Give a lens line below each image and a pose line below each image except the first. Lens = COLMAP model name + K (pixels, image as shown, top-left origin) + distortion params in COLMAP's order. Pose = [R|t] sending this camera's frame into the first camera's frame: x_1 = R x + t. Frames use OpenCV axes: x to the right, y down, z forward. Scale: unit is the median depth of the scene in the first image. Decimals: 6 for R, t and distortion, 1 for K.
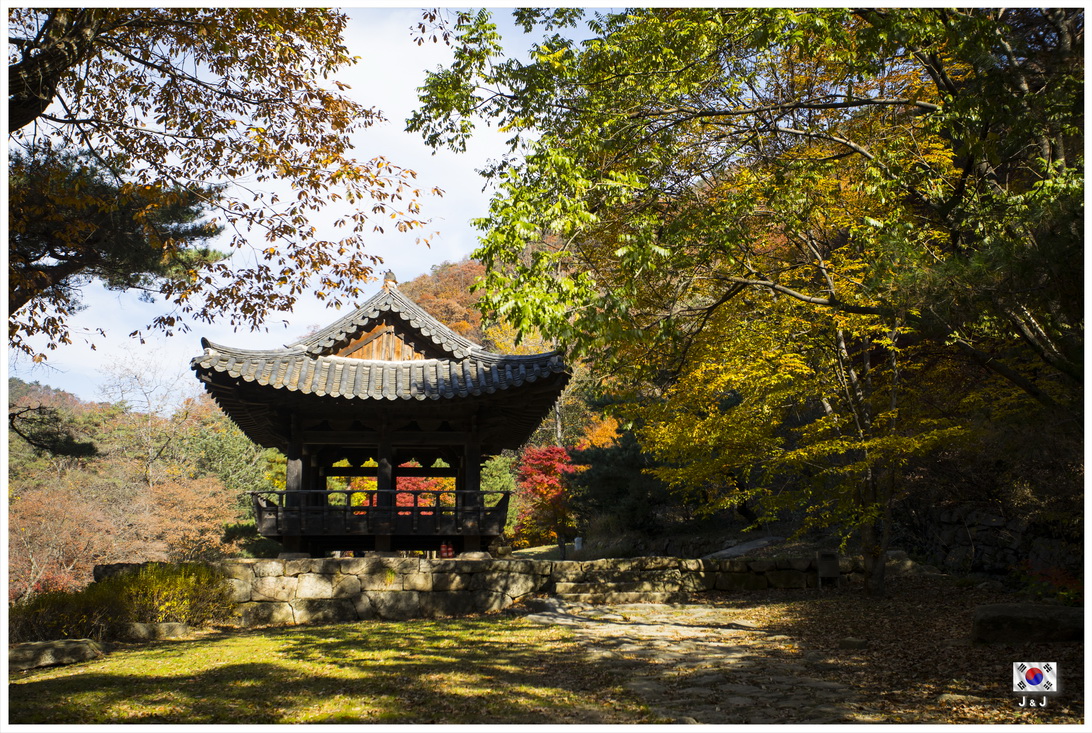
lens RADIAL K [[1162.9, 0, 546.0], [0, 1162.9, 366.5], [0, 0, 1]] dist [-0.000169, 0.009948]
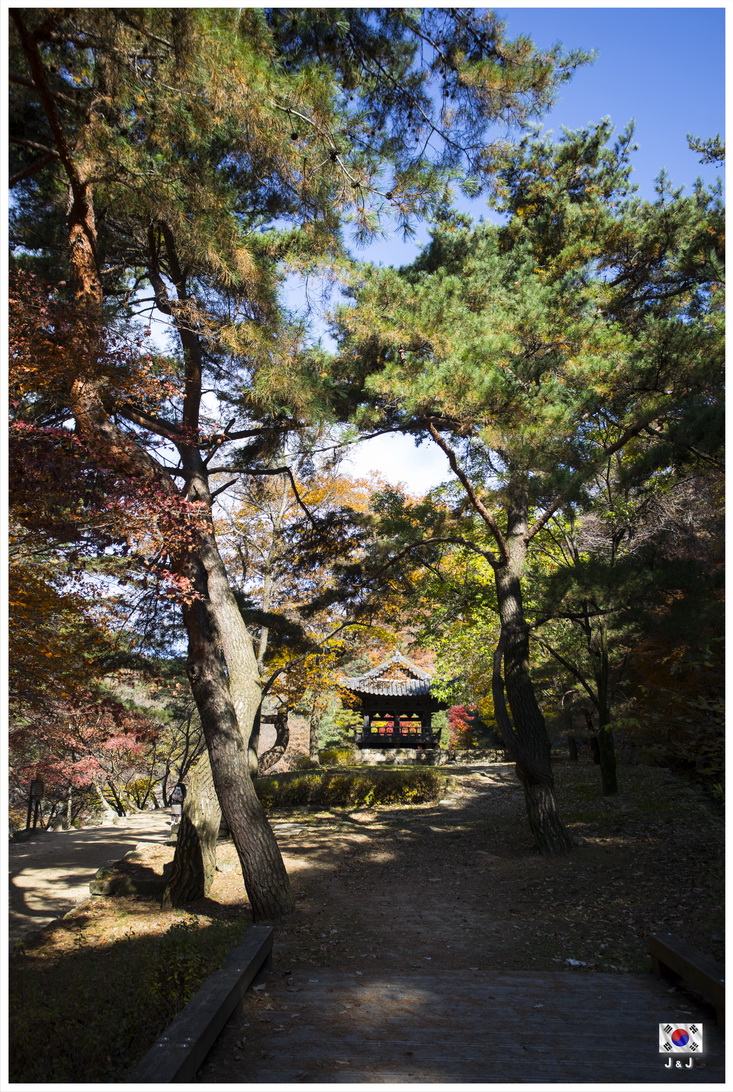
lens RADIAL K [[873.5, 0, 366.5], [0, 873.5, 546.0], [0, 0, 1]] dist [-0.002642, -0.000383]
pose [[0.991785, -0.019749, -0.126384, 0.064804], [0.007442, 0.995245, -0.097118, -0.125479], [0.127701, 0.095380, 0.987216, -1.153417]]
